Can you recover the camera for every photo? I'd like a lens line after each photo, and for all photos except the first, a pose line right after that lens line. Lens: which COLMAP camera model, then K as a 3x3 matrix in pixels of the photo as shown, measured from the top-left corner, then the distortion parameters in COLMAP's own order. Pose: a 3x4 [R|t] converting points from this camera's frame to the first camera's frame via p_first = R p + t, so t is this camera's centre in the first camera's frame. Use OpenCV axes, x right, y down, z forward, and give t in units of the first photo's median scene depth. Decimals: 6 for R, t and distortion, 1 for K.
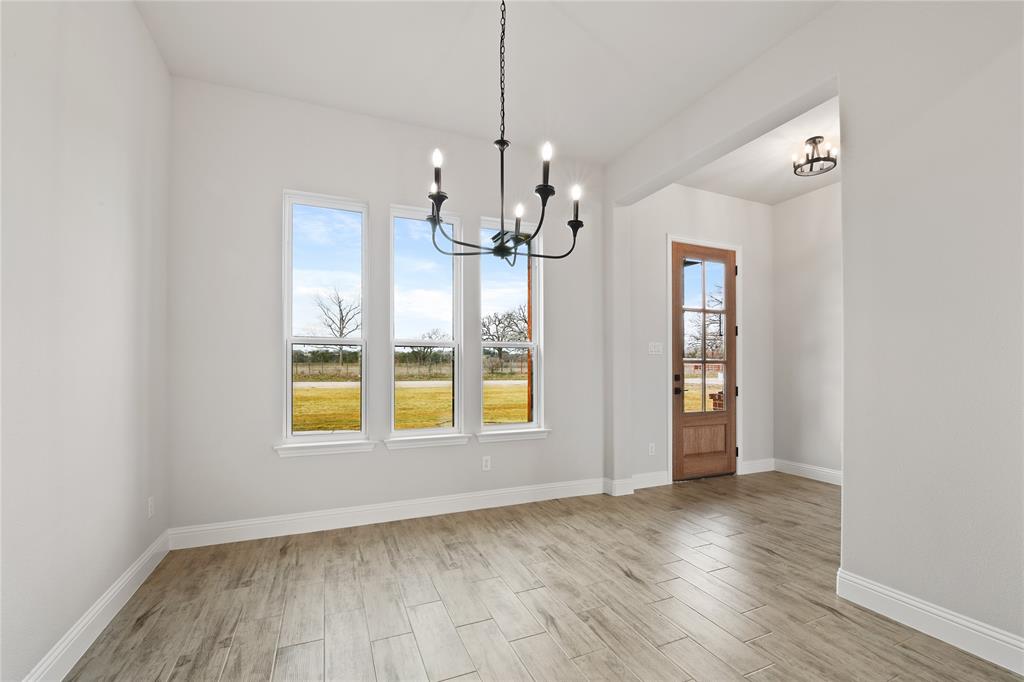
lens RADIAL K [[431.8, 0, 508.8], [0, 431.8, 364.8], [0, 0, 1]] dist [-0.005670, -0.000515]
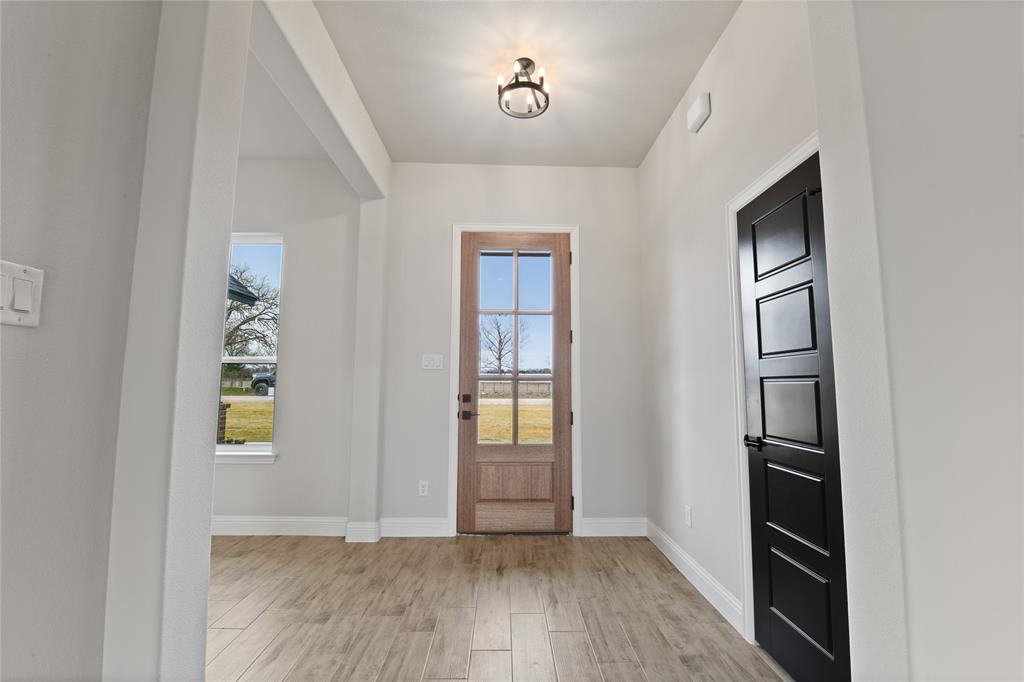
lens RADIAL K [[418.1, 0, 509.8], [0, 418.1, 338.4], [0, 0, 1]] dist [-0.020247, -0.000320]
pose [[0.930317, -0.038483, -0.364732, 0.738084], [-0.000437, 0.994363, -0.106030, 0.002672], [0.366757, 0.098801, 0.925056, 0.306690]]
